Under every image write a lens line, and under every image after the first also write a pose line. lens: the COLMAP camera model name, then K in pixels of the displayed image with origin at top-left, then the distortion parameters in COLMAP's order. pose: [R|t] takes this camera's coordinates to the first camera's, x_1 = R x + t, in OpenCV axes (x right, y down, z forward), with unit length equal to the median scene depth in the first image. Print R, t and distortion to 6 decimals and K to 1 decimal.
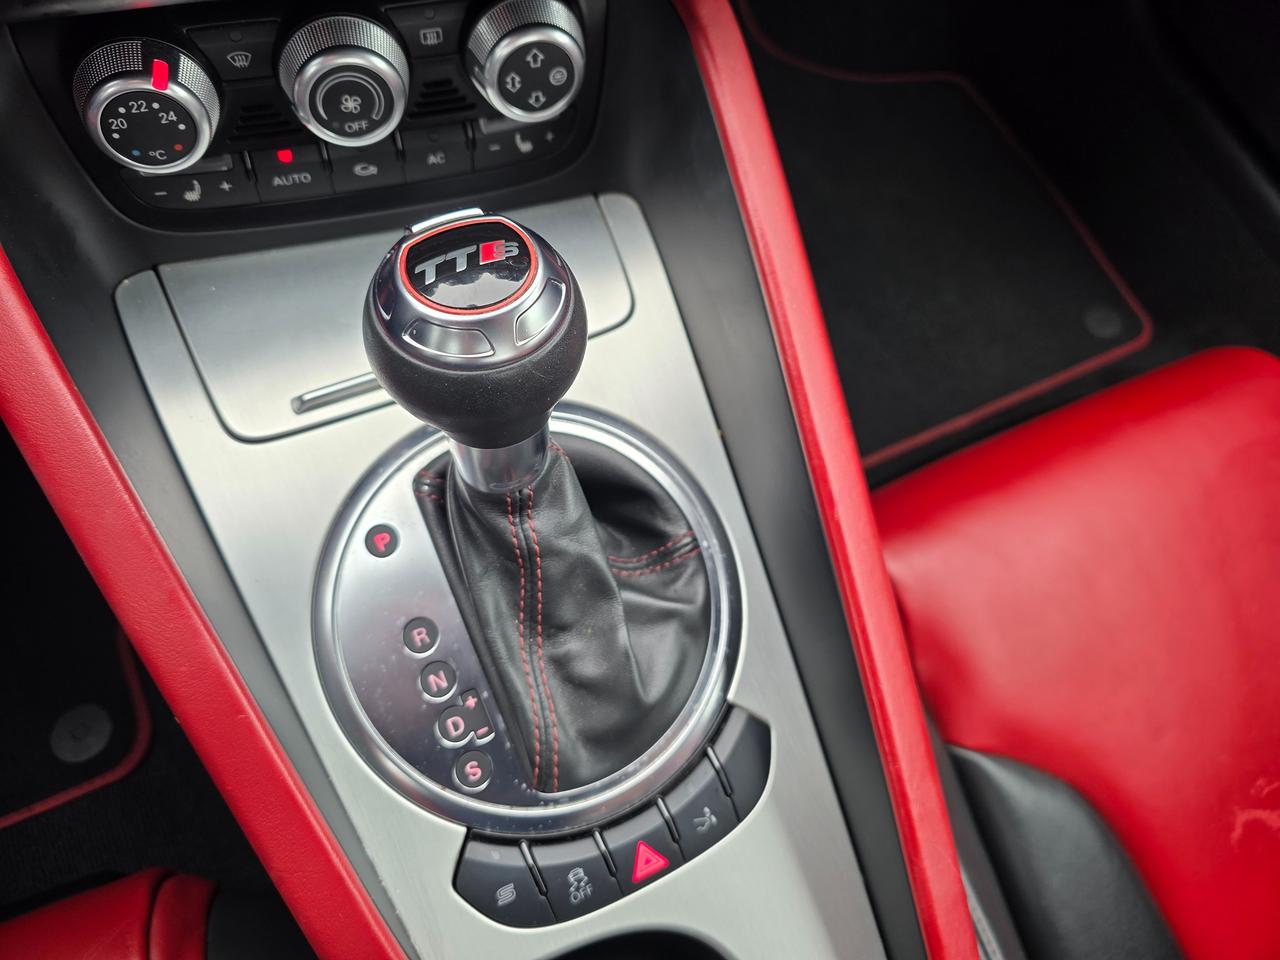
lens RADIAL K [[883.3, 0, 635.7], [0, 883.3, 469.4], [0, 0, 1]] dist [0.027120, -0.041695]
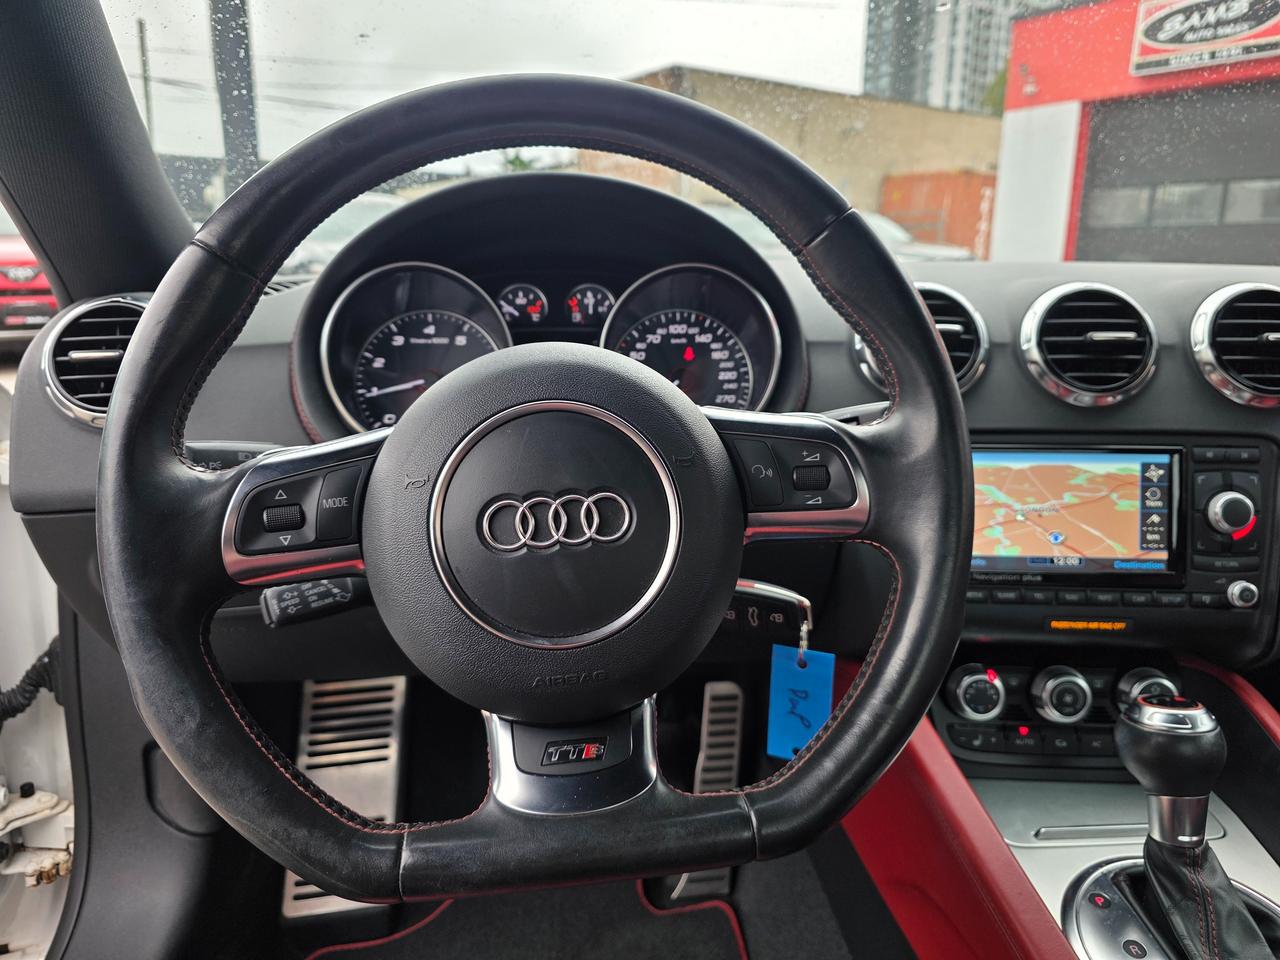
lens RADIAL K [[883.3, 0, 635.7], [0, 883.3, 469.4], [0, 0, 1]] dist [0.027120, -0.041695]
pose [[0.925300, -0.060568, -0.374368, -0.441049], [-0.286962, 0.533566, -0.795588, 1.320334], [0.247937, 0.843587, 0.476328, -0.792304]]
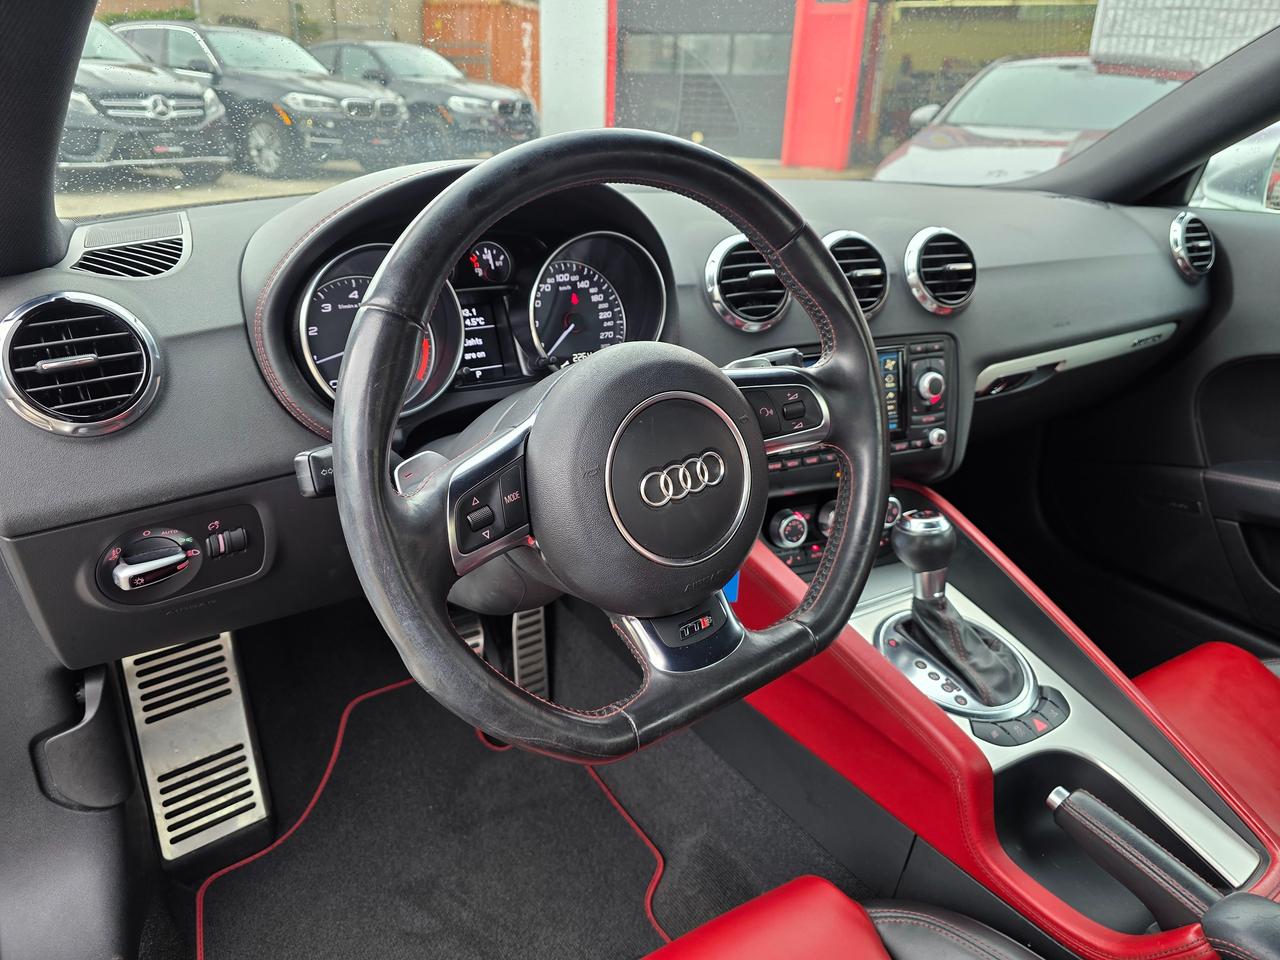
lens RADIAL K [[863.9, 0, 640.0], [0, 863.9, 480.0], [0, 0, 1]] dist [0.054798, -0.054015]
pose [[0.985589, -0.154649, 0.068535, -1.220963], [0.156883, 0.684195, -0.712225, 1.611171], [0.063254, 0.712713, 0.698598, -1.371757]]
